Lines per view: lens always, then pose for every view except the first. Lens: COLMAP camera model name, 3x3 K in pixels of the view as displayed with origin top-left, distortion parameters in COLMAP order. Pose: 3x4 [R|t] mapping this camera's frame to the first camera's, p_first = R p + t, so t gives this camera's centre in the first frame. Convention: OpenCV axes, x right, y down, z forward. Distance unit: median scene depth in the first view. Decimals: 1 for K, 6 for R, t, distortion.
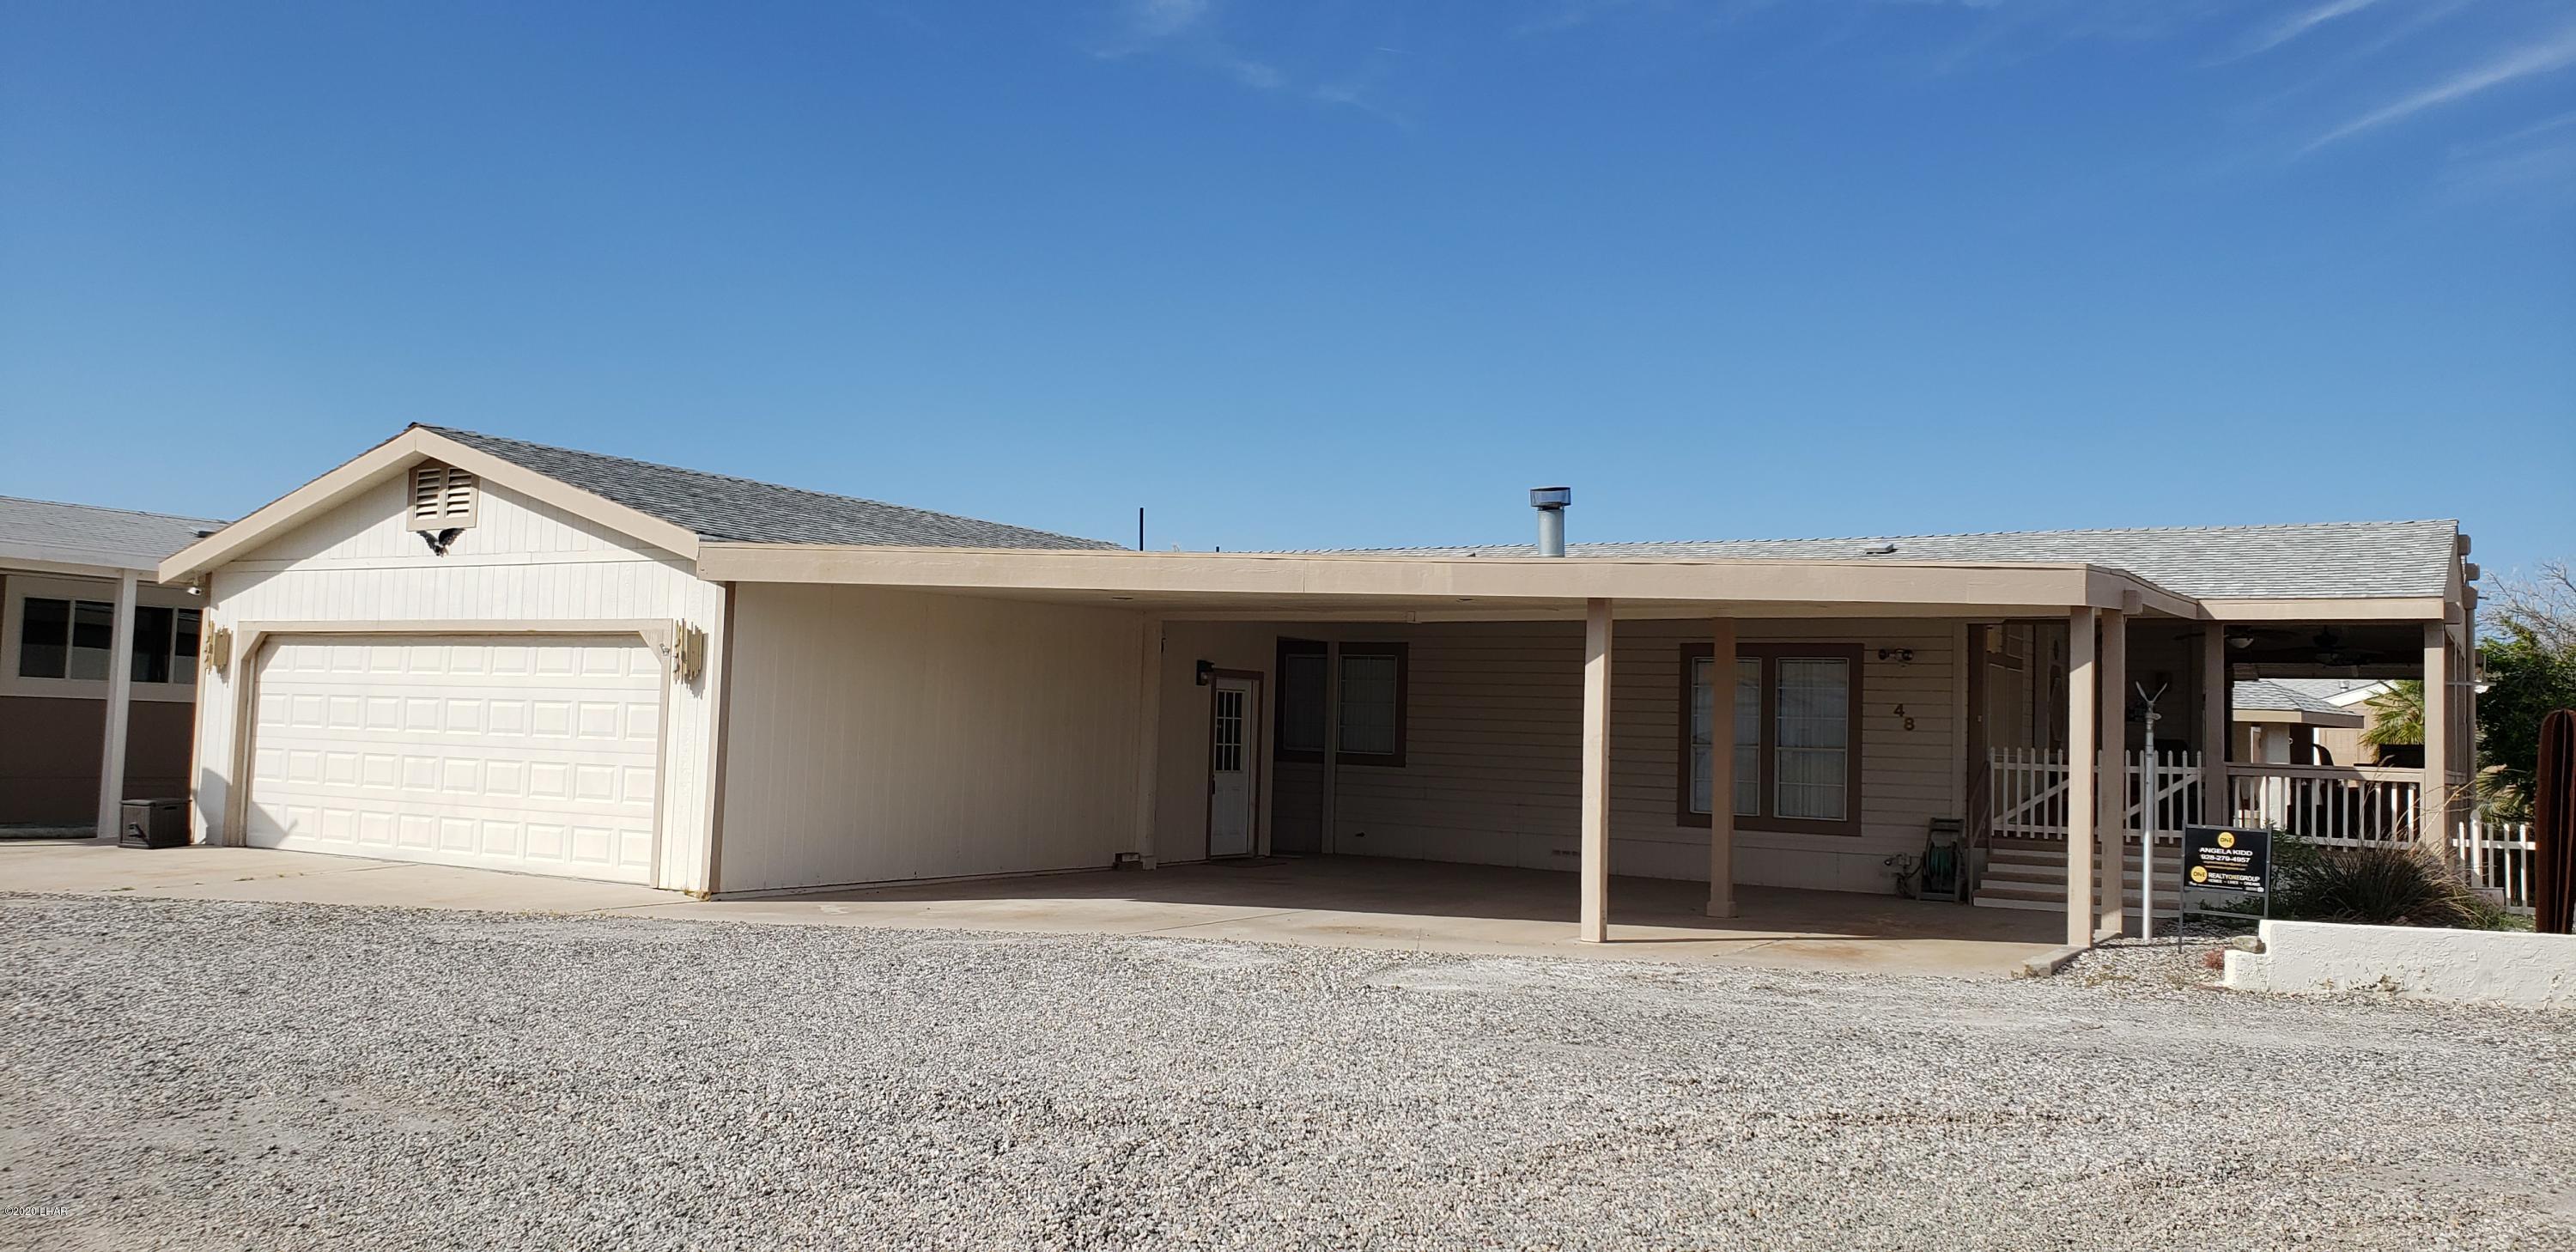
lens RADIAL K [[2023.5, 0, 1253.6], [0, 2023.5, 628.0], [0, 0, 1]] dist [0.102718, -0.154386]
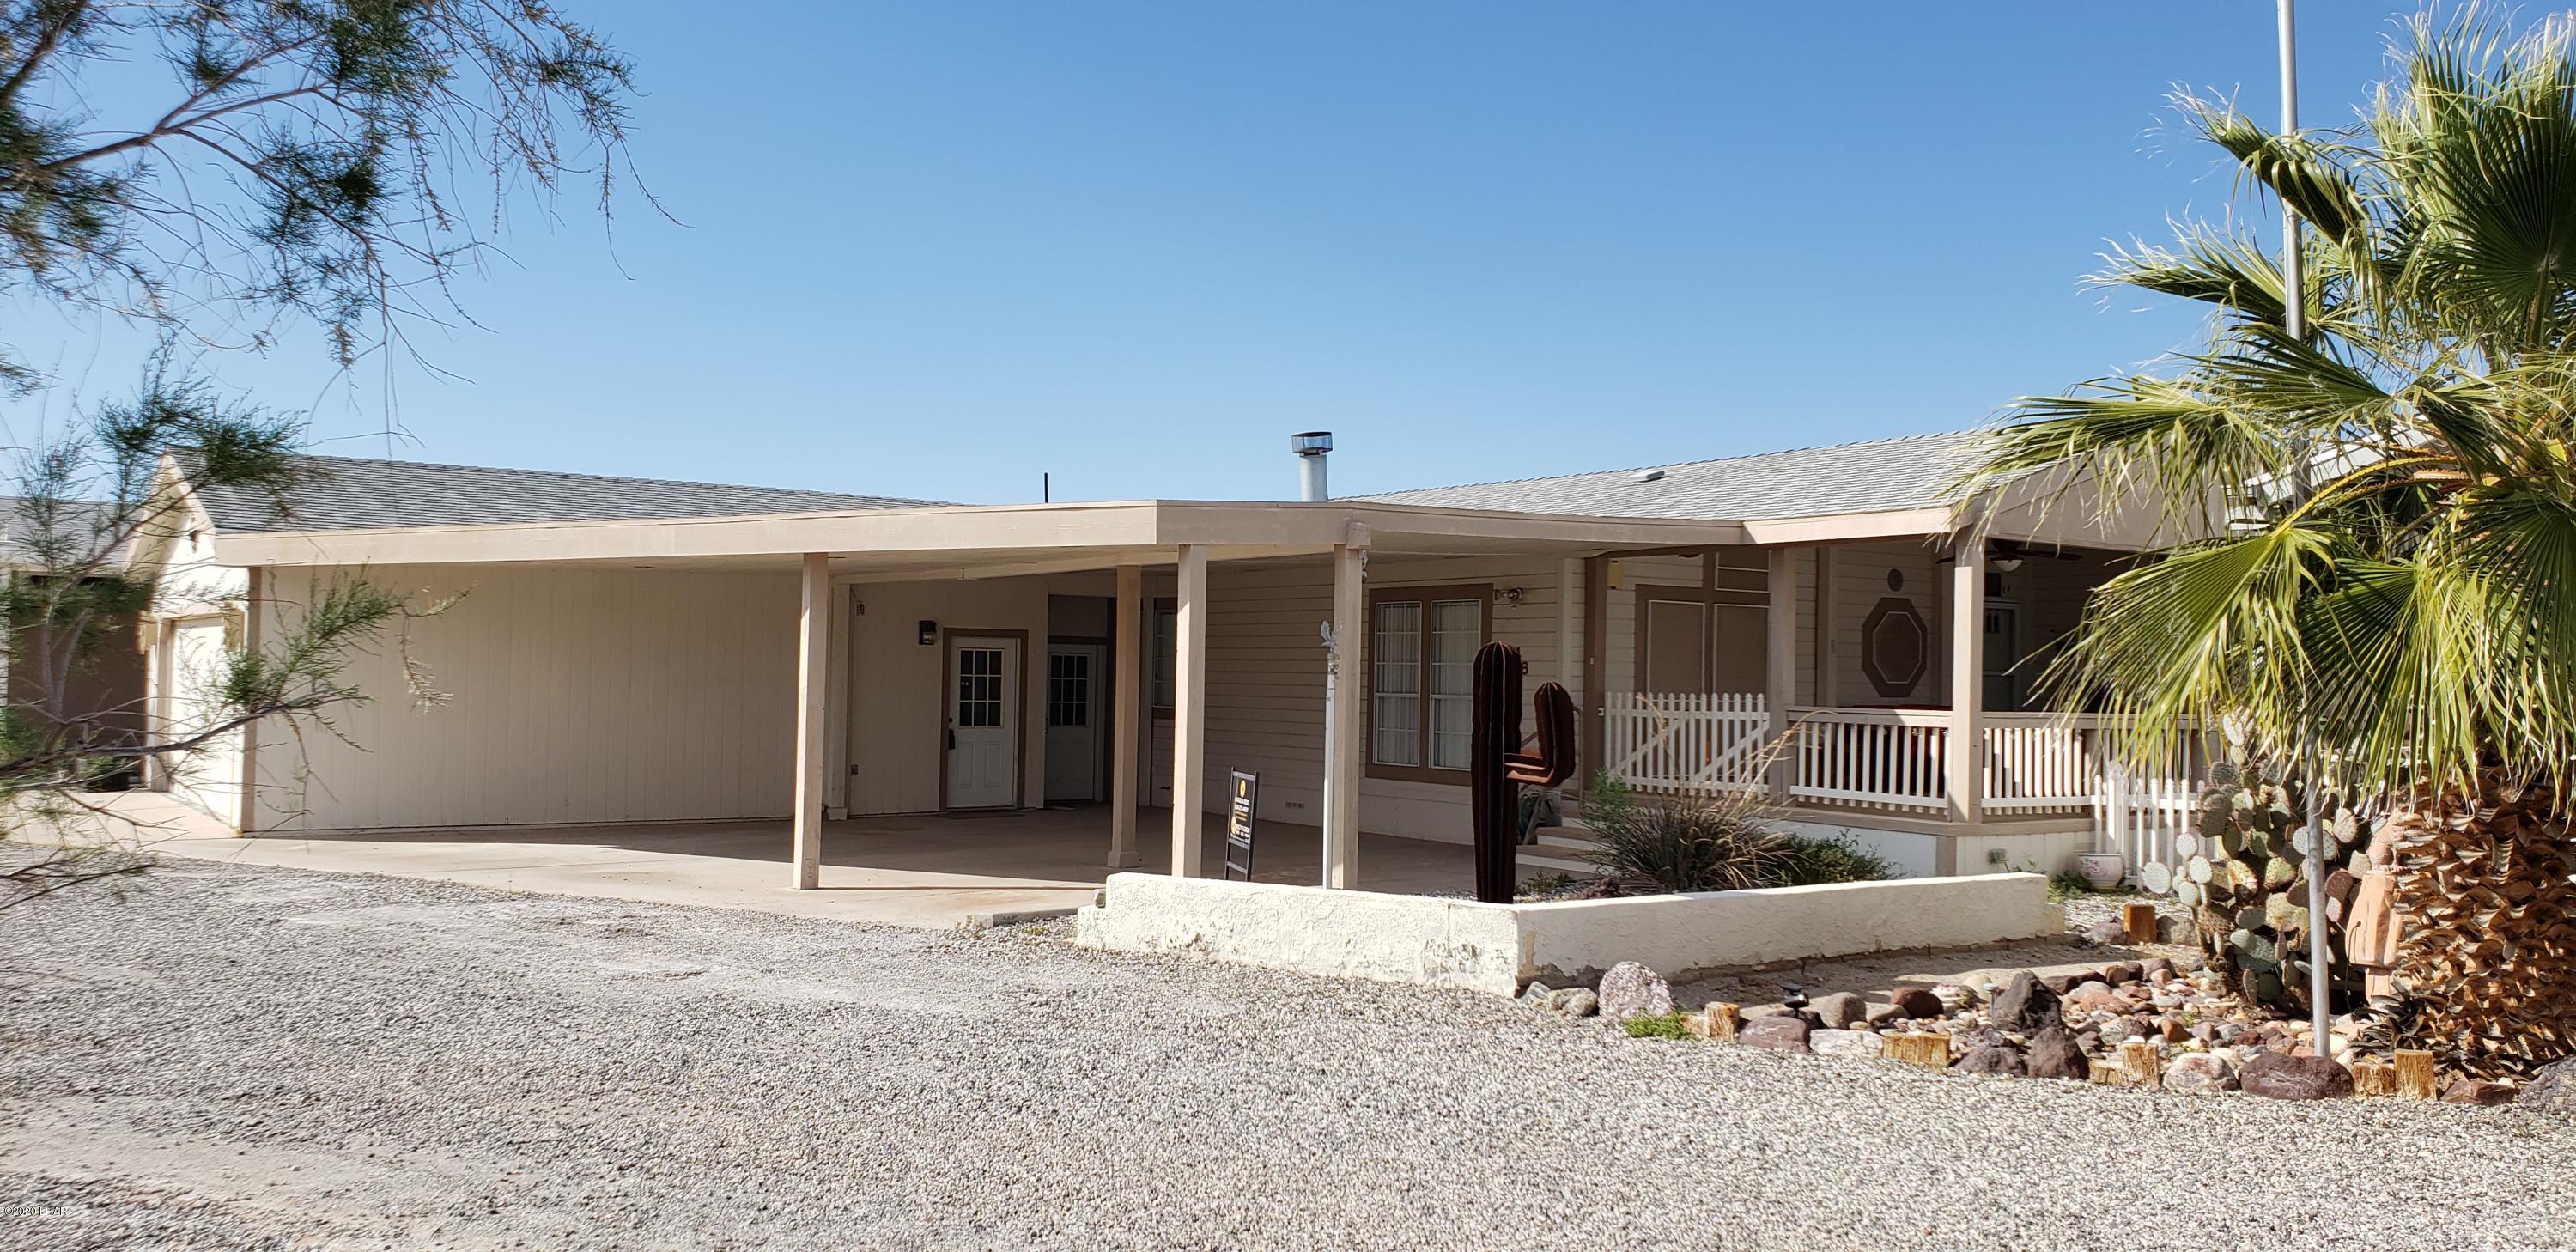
lens RADIAL K [[2015.0, 0, 1246.7], [0, 2015.0, 622.3], [0, 0, 1]] dist [0.220825, -0.786533]
pose [[0.917304, -0.026787, -0.397285, 0.591949], [0.033486, 0.999390, 0.009931, 0.013048], [0.396776, -0.022413, 0.917642, 0.113824]]
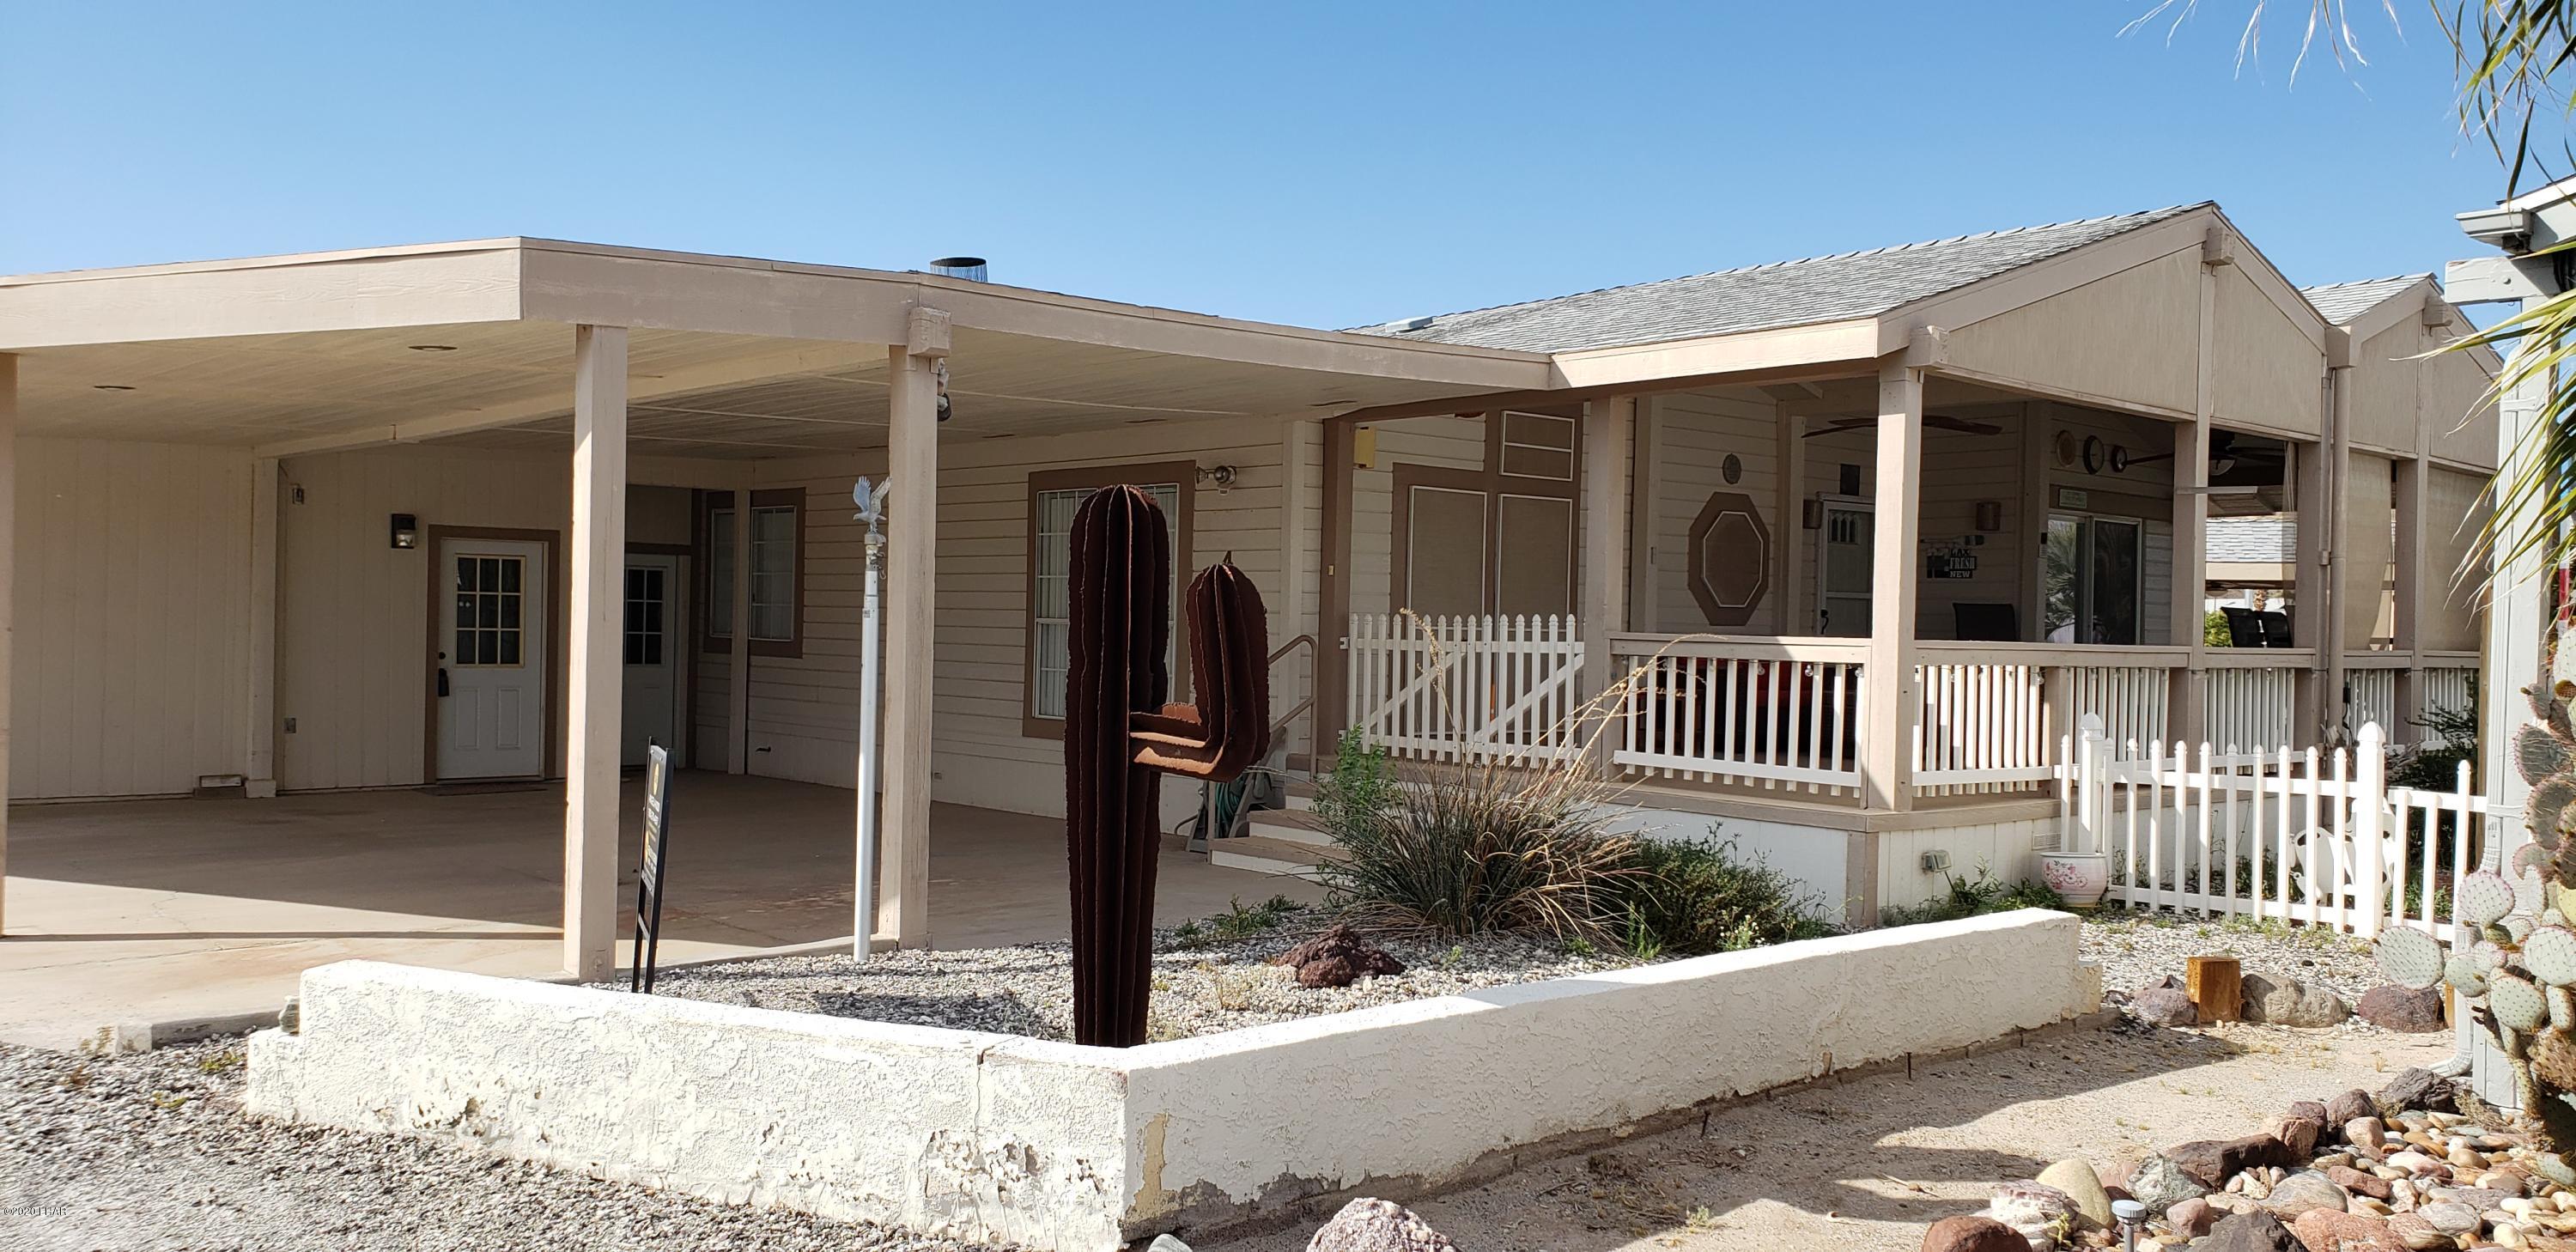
lens RADIAL K [[2023.5, 0, 1253.6], [0, 2023.5, 628.0], [0, 0, 1]] dist [0.102718, -0.154386]
pose [[0.958930, -0.011014, -0.283430, 0.525938], [0.024602, 0.998710, 0.044427, 0.034674], [0.282575, -0.049576, 0.957963, 0.405626]]
